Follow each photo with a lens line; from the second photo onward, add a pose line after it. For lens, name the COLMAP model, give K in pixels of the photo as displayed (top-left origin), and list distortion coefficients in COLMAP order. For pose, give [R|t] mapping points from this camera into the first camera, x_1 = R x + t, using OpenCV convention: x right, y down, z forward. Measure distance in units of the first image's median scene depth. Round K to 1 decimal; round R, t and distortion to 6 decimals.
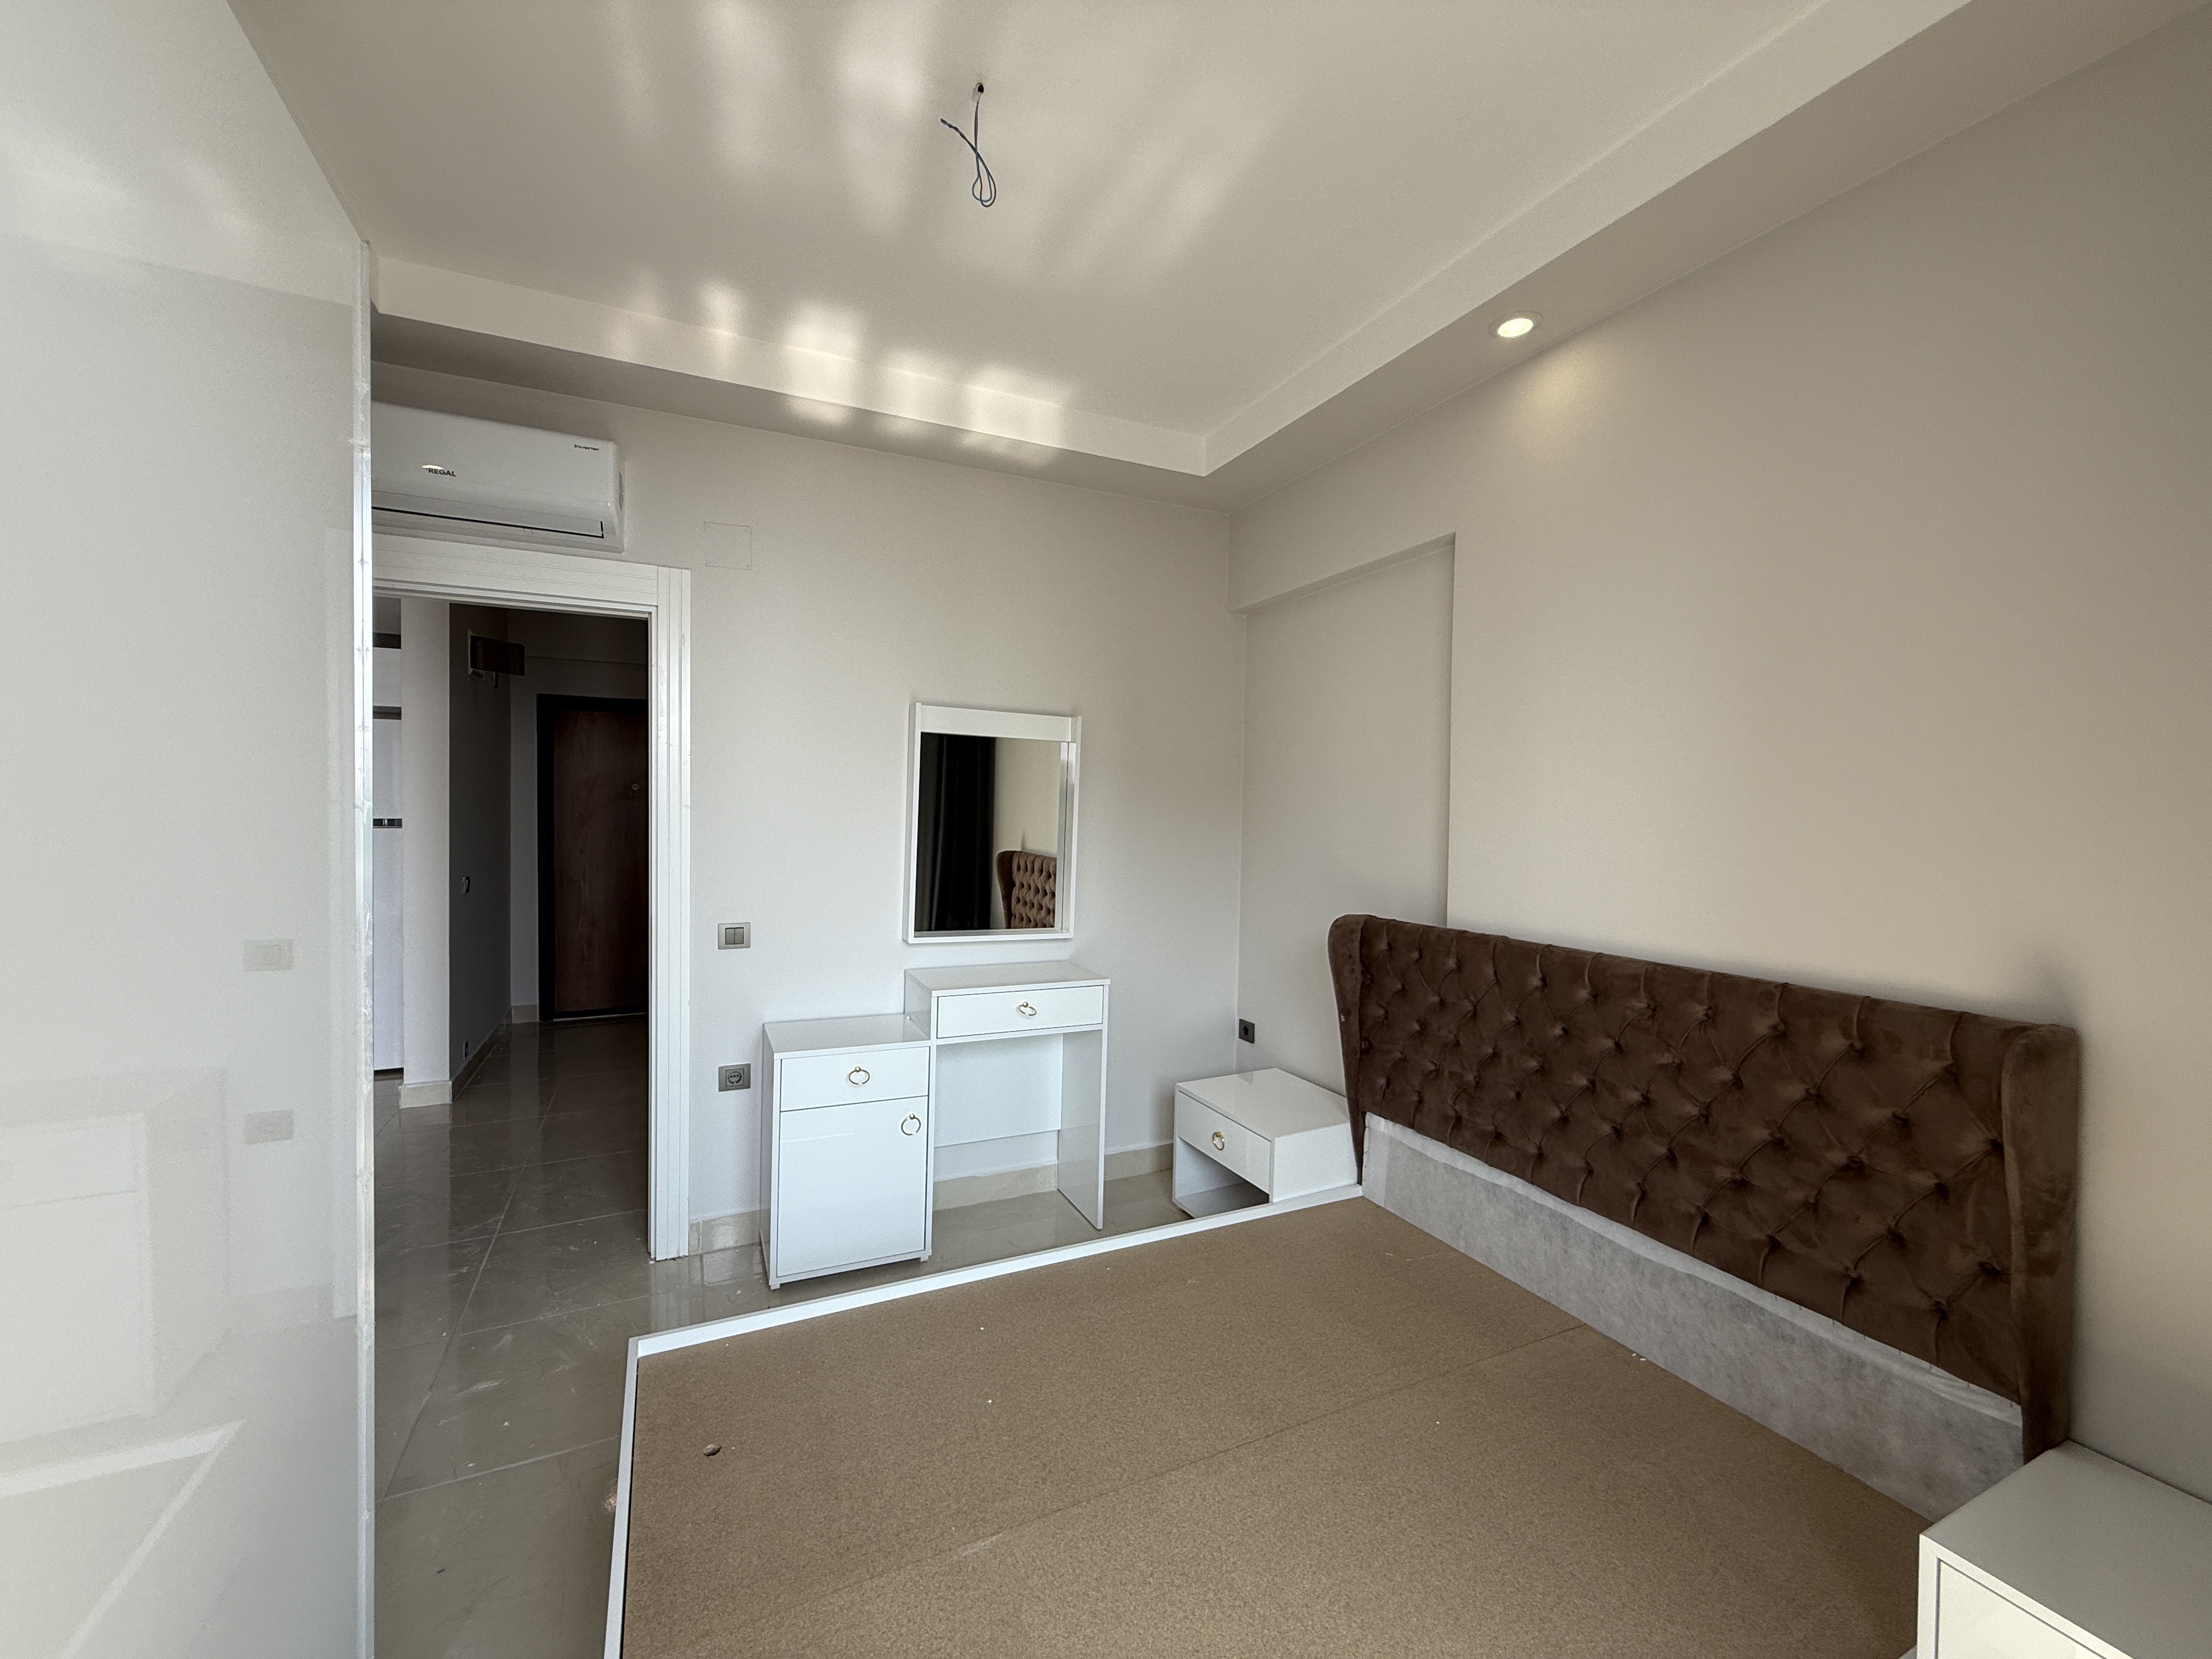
lens RADIAL K [[878.6, 0, 1099.7], [0, 878.6, 827.8], [0, 0, 1]] dist [0.000215, -0.000068]
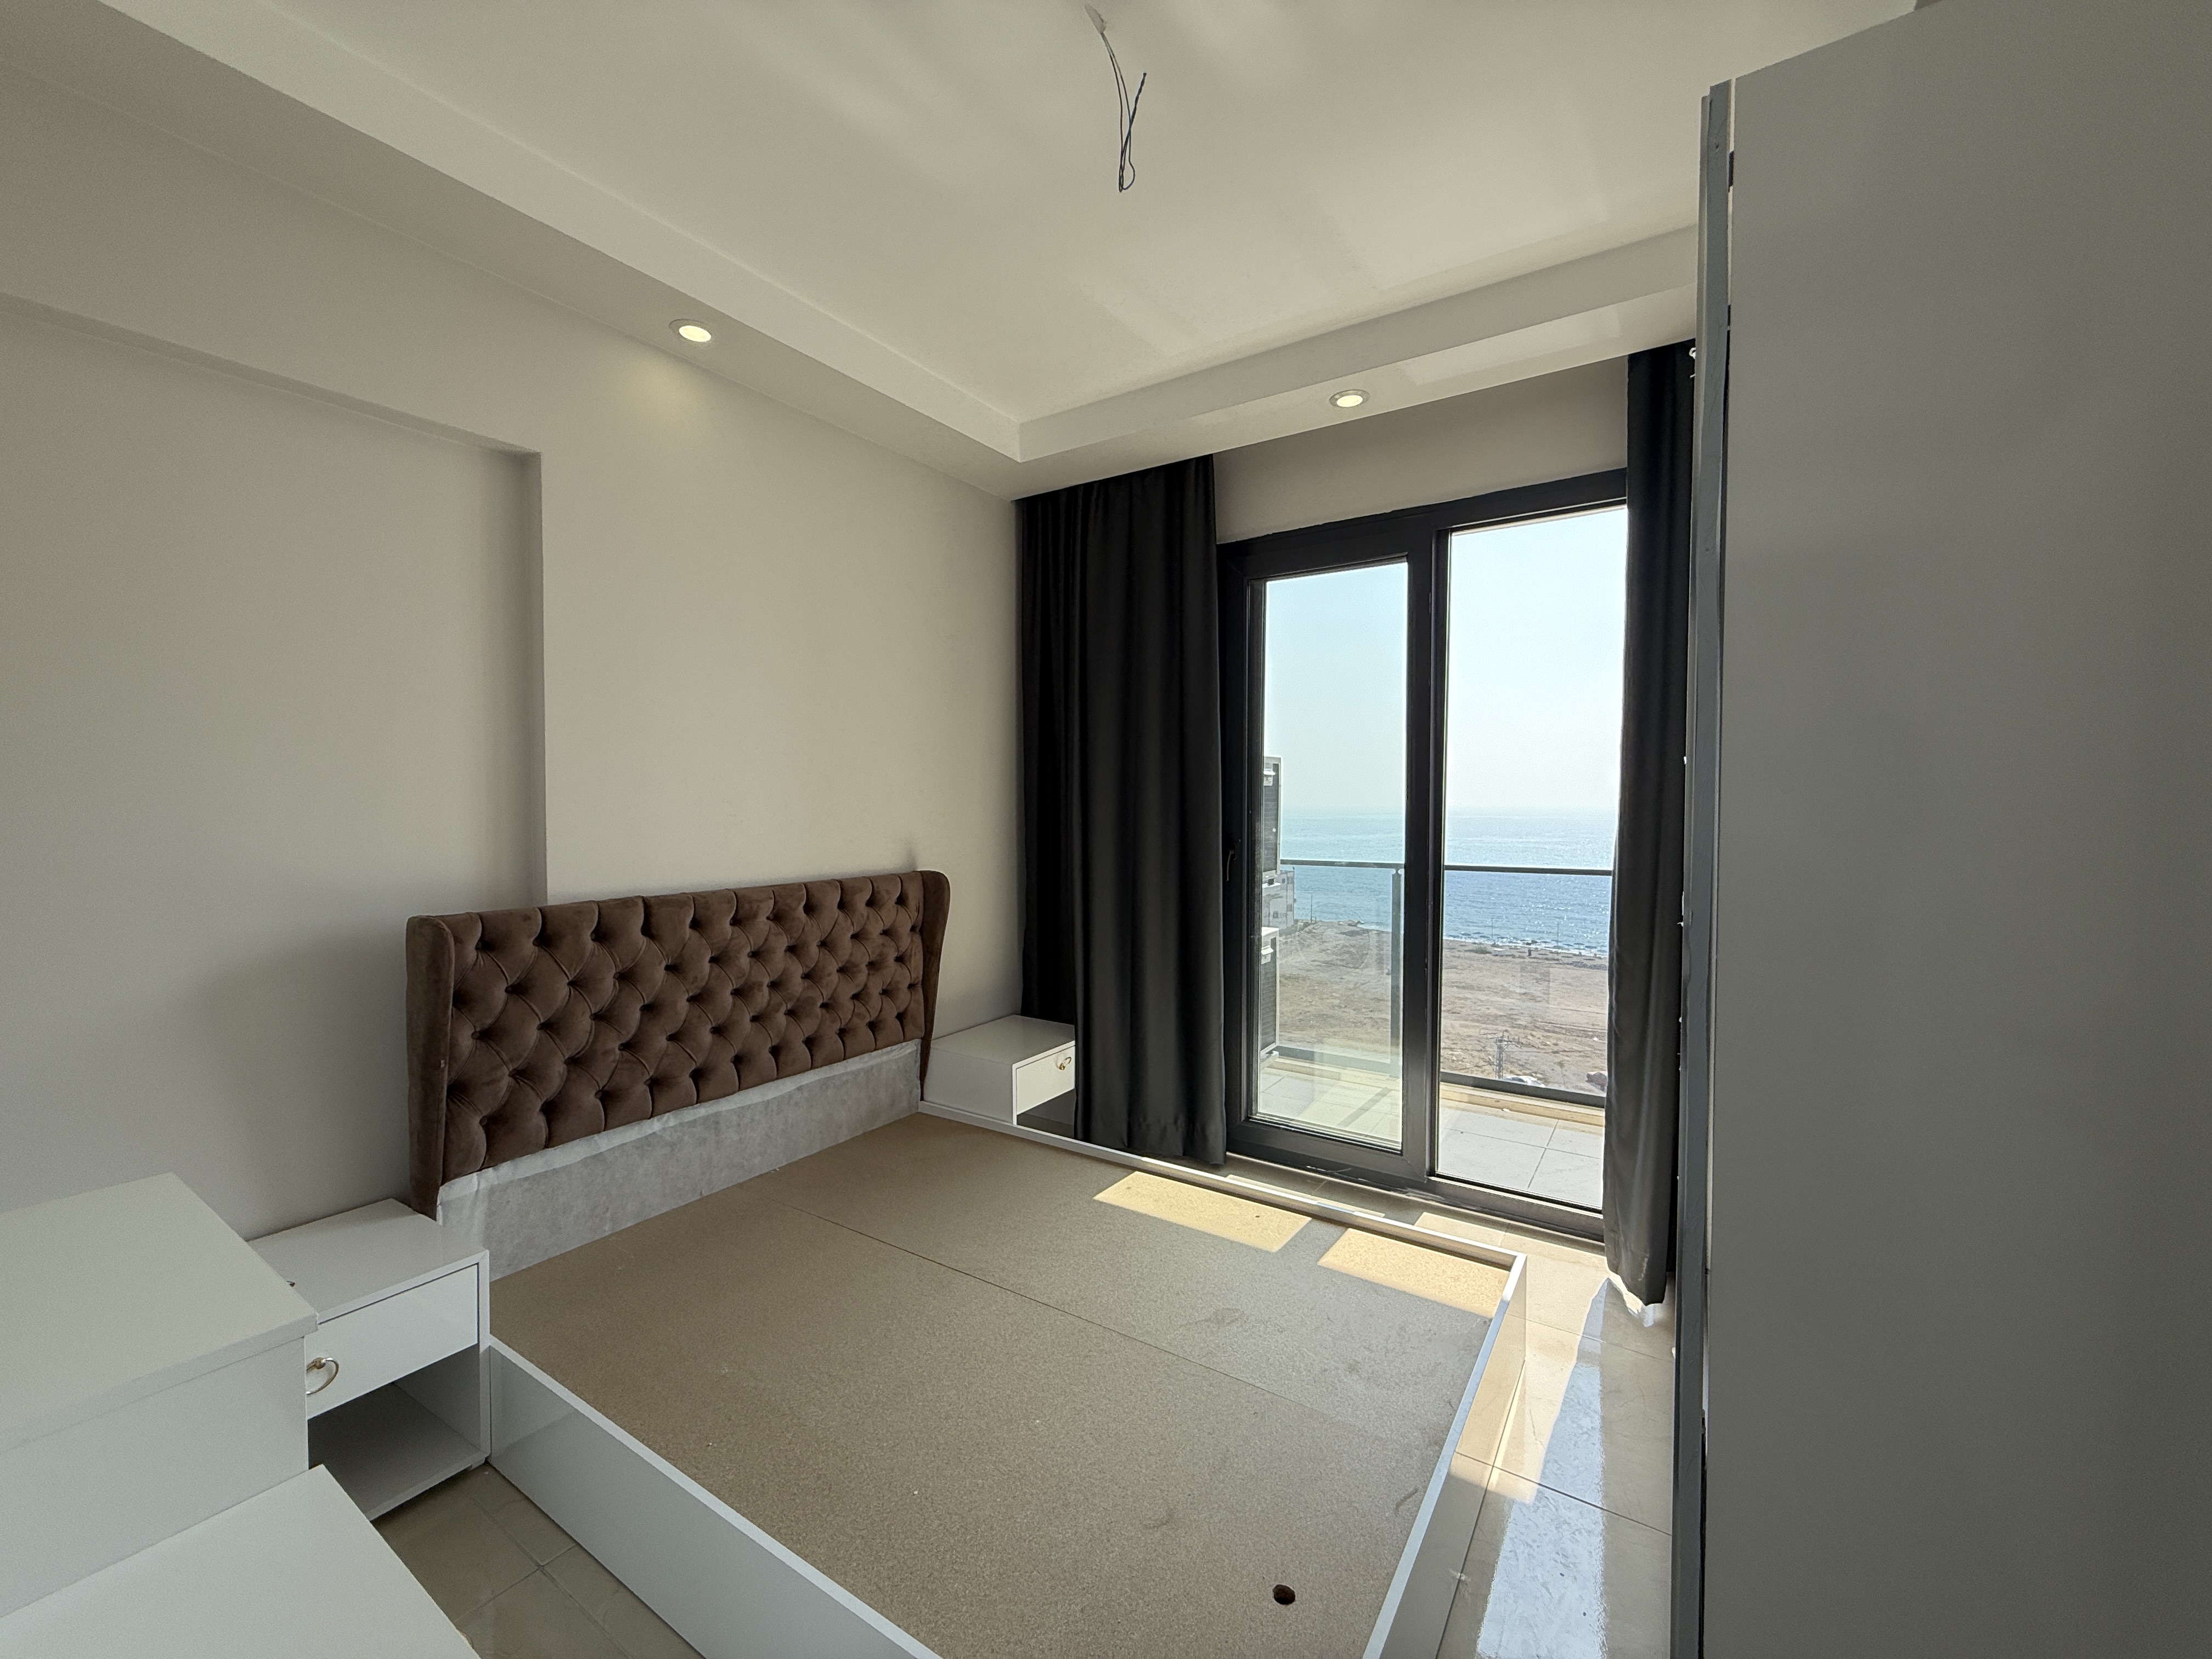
lens RADIAL K [[878.6, 0, 1099.7], [0, 878.6, 827.8], [0, 0, 1]] dist [0.000215, -0.000068]
pose [[-0.495128, -0.040005, 0.867898, -0.787442], [0.016923, 0.998306, 0.055670, -0.003959], [-0.868655, 0.042252, -0.493613, 1.173658]]
